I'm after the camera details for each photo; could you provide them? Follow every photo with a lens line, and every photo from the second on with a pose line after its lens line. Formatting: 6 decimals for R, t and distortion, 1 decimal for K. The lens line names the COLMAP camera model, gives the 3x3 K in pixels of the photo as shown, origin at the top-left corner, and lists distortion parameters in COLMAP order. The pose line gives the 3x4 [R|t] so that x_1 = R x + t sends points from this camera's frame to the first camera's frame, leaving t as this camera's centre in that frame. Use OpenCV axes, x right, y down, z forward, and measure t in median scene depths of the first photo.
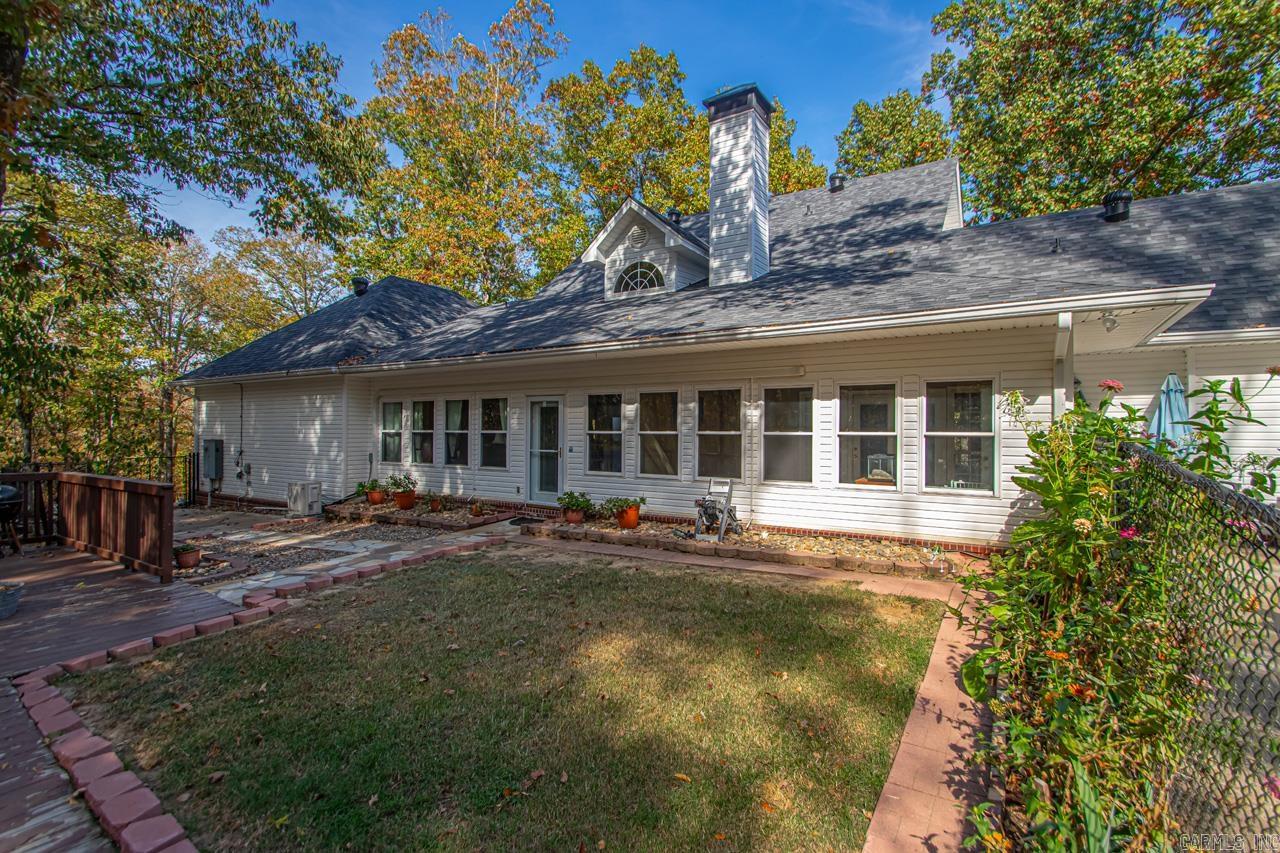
lens RADIAL K [[601.2, 0, 637.0], [0, 601.2, 429.1], [0, 0, 1]] dist [-0.000714, -0.007082]
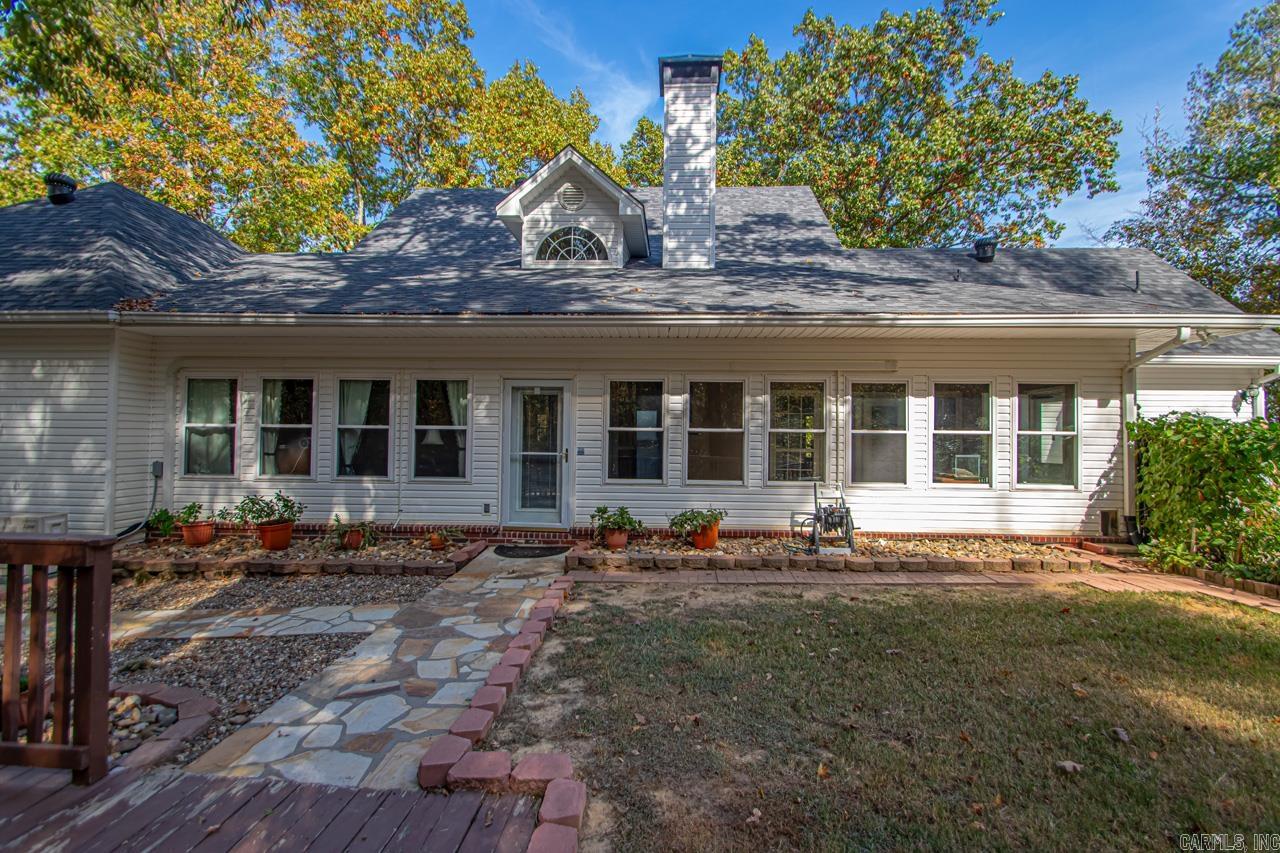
lens RADIAL K [[601.2, 0, 641.7], [0, 601.2, 428.3], [0, 0, 1]] dist [-0.000714, -0.007082]
pose [[0.860924, 0.013595, 0.508551, -0.369017], [-0.008850, 0.999892, -0.011747, 0.010731], [-0.508656, 0.005612, 0.860952, 0.260259]]
